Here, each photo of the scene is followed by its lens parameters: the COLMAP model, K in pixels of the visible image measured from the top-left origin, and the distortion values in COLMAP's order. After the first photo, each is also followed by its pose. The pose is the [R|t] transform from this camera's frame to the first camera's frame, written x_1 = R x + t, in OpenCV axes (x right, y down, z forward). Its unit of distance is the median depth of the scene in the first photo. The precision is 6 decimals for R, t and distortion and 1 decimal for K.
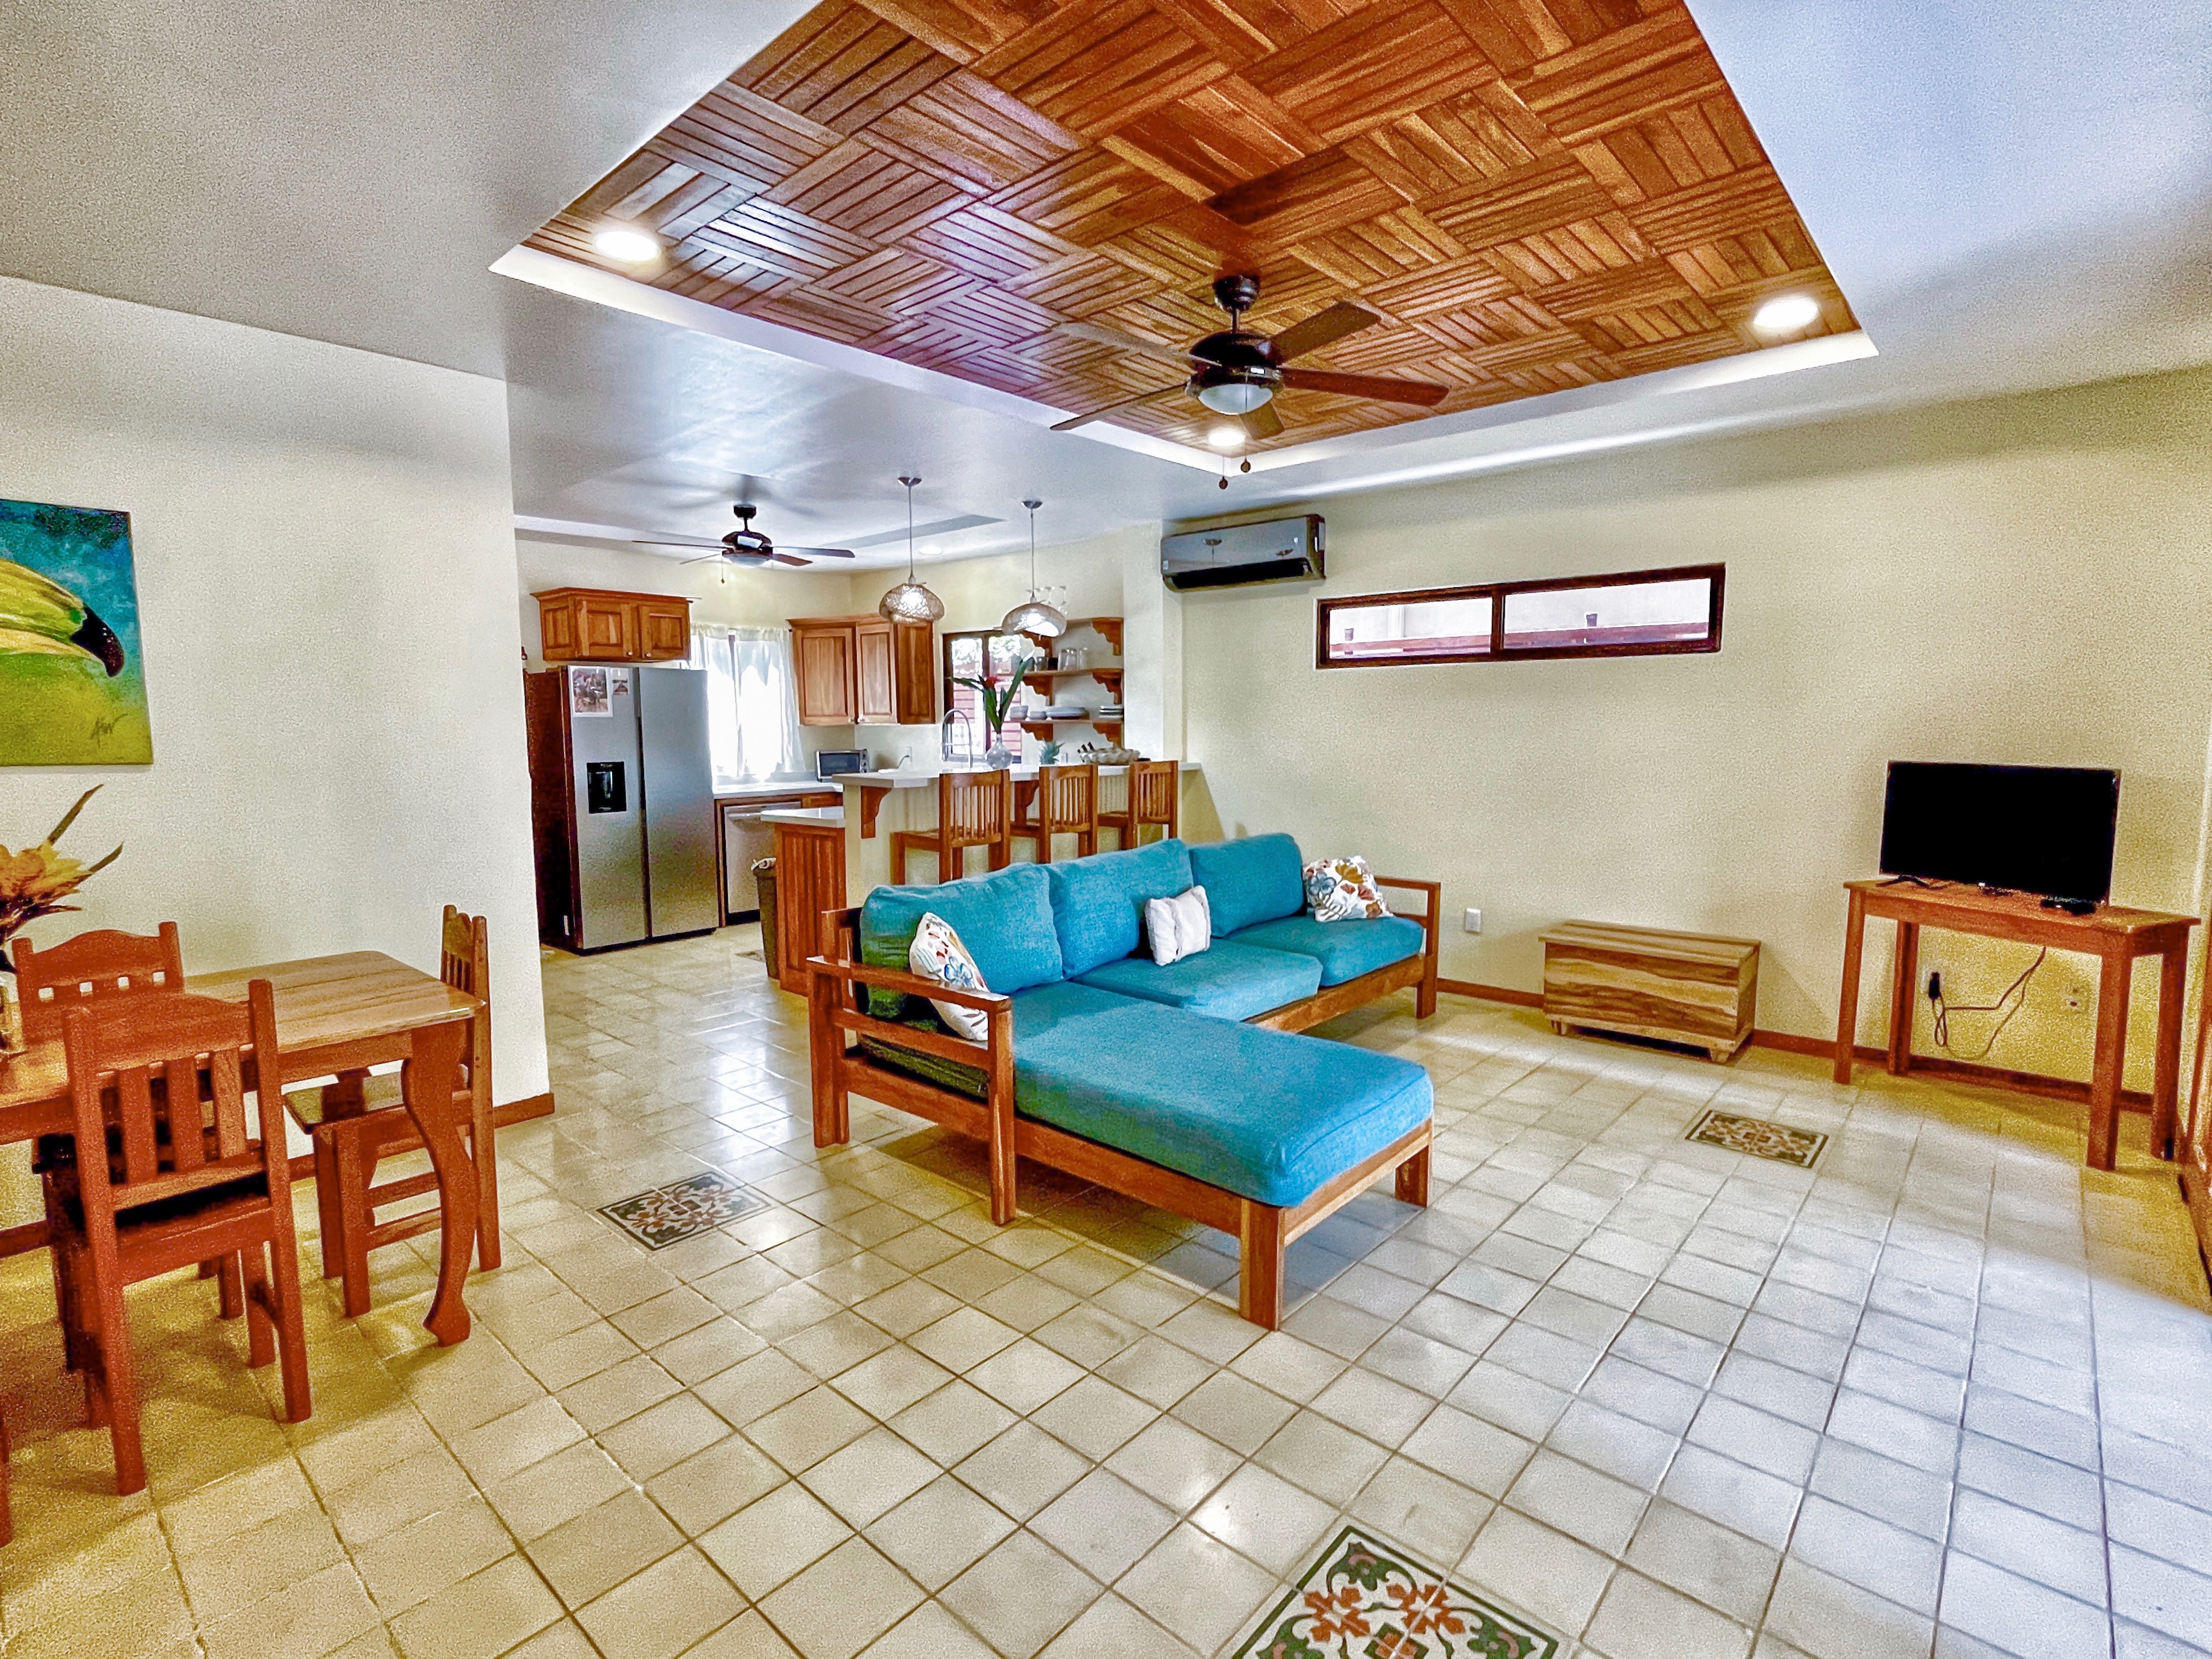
lens RADIAL K [[1056.8, 0, 1106.0], [0, 1056.8, 829.5], [0, 0, 1]] dist [-0.001970, -0.000267]
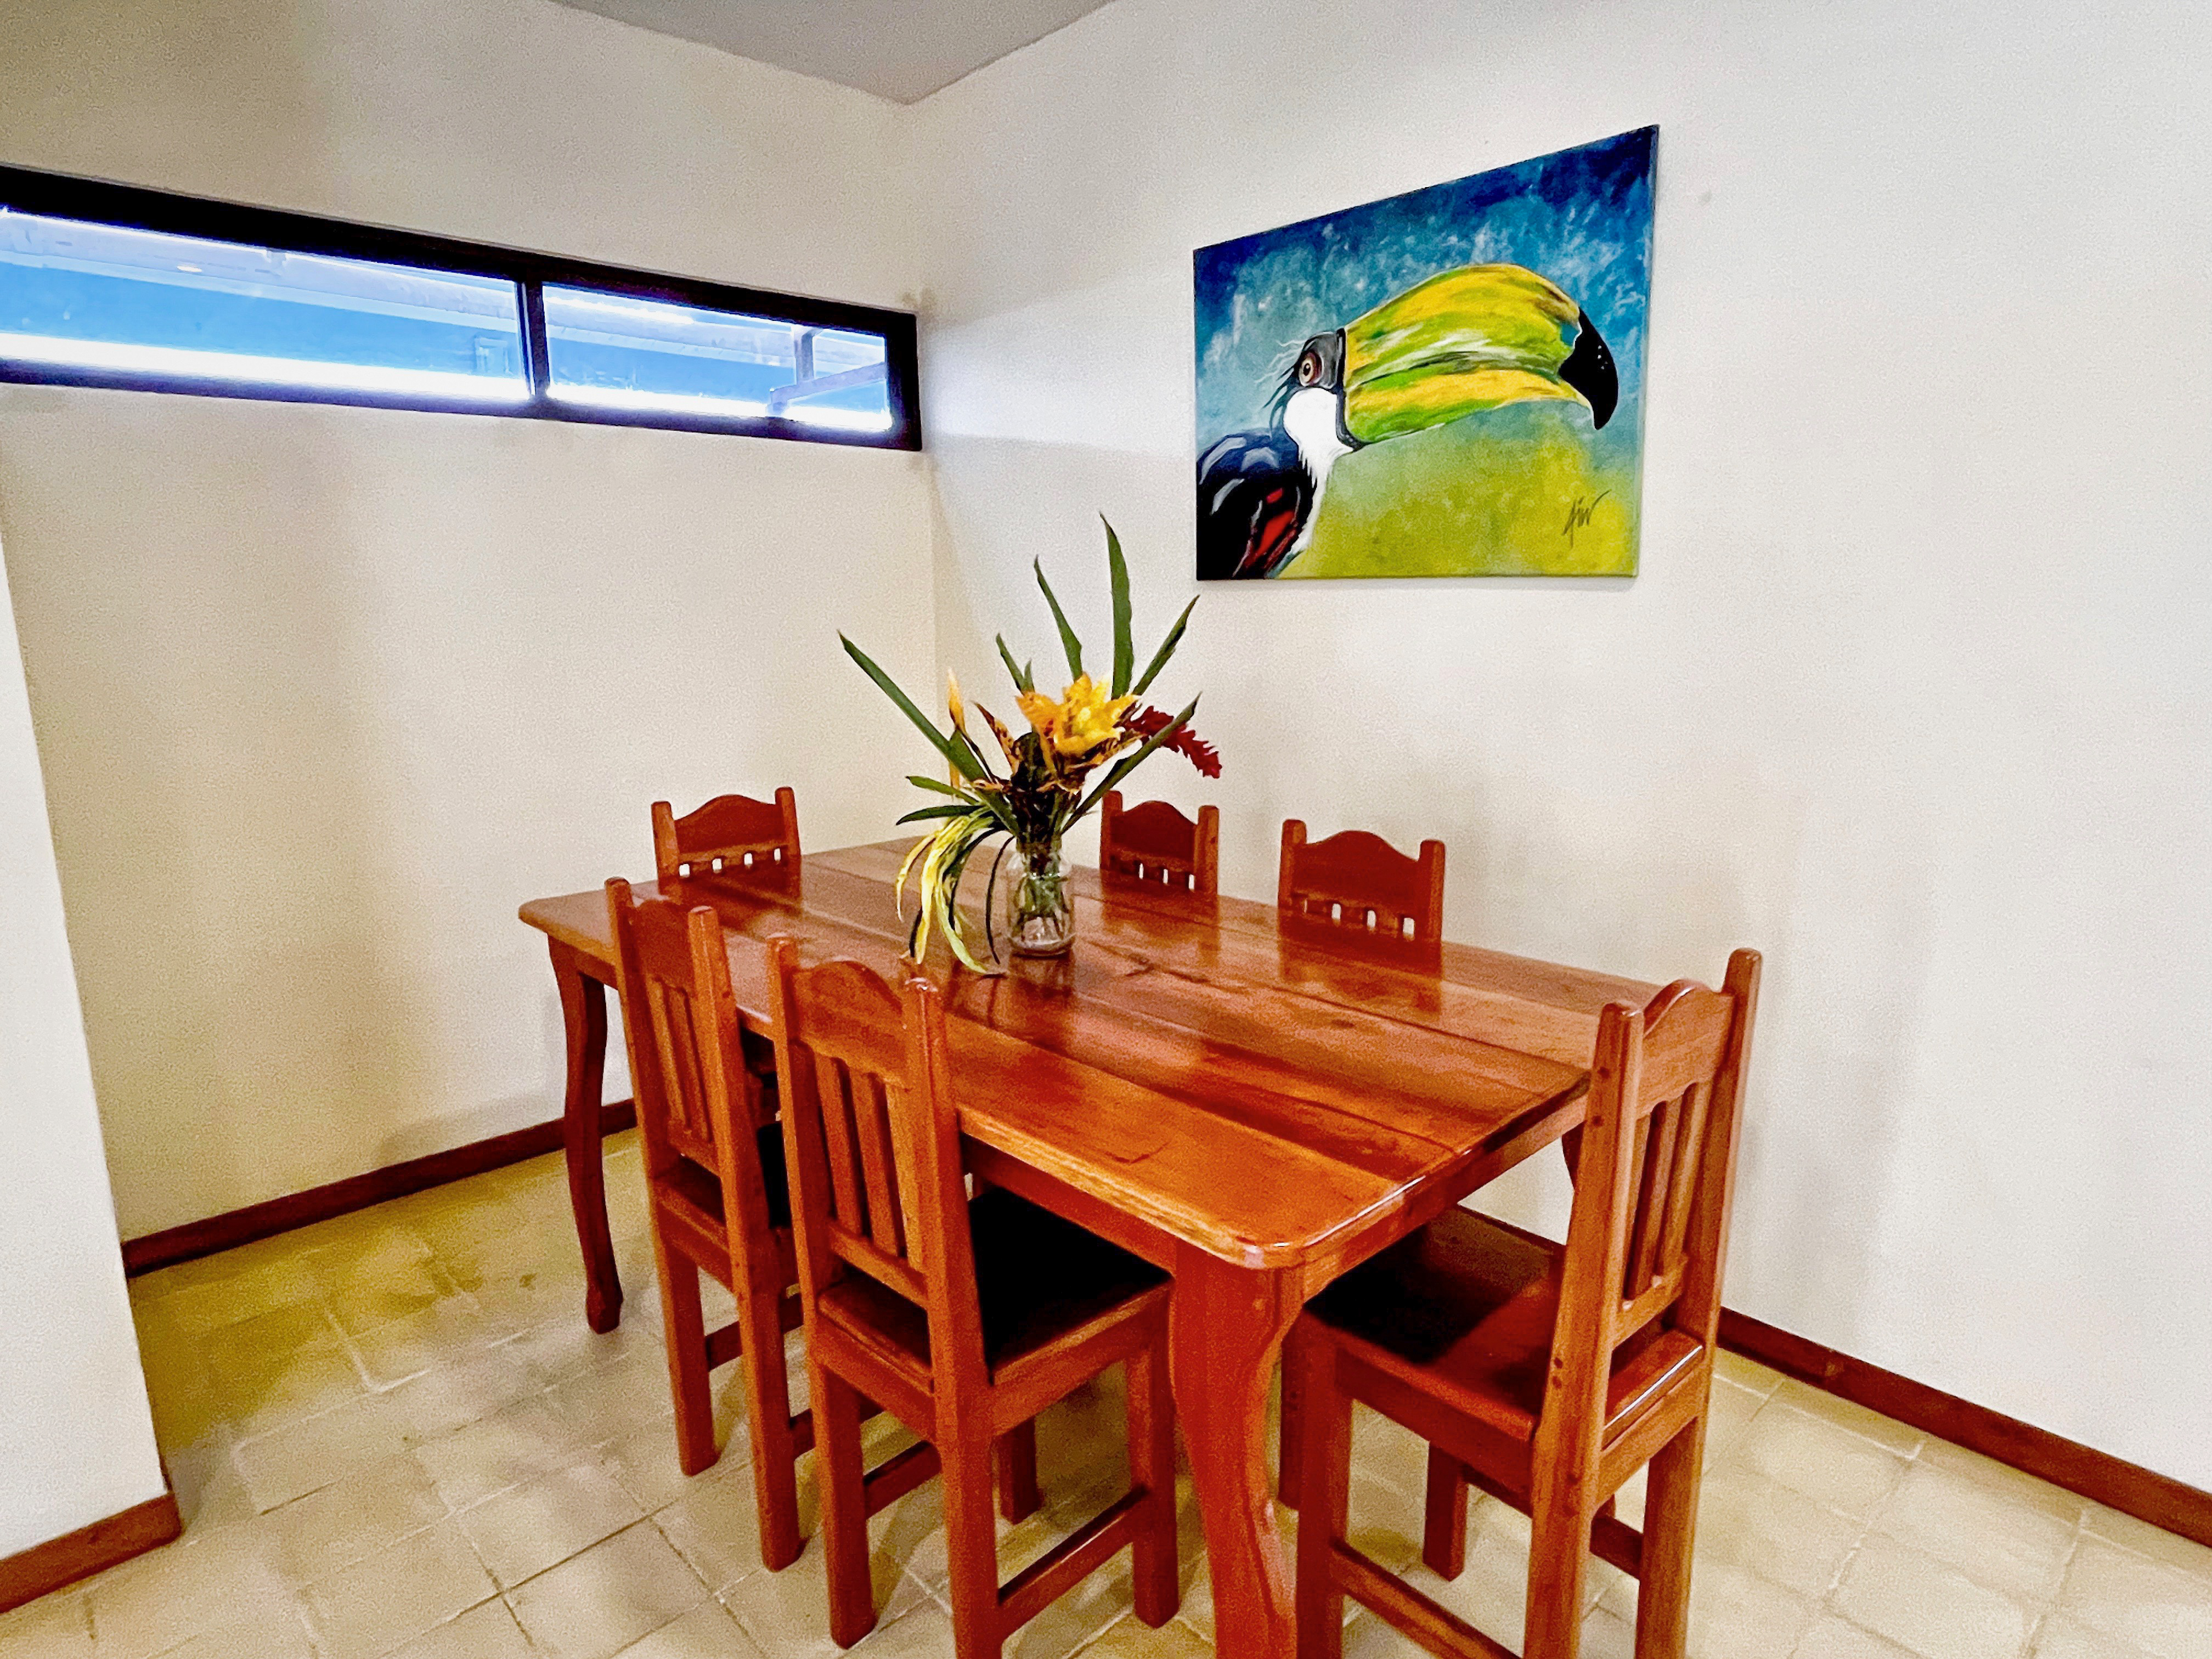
lens RADIAL K [[1252.7, 0, 1106.0], [0, 1252.7, 829.5], [0, 0, 1]] dist [-0.002668, -0.000710]
pose [[-0.081232, 0.190390, -0.978342, -0.080381], [-0.086986, 0.976486, 0.197251, -0.017524], [0.992892, 0.101125, -0.062760, 0.365686]]
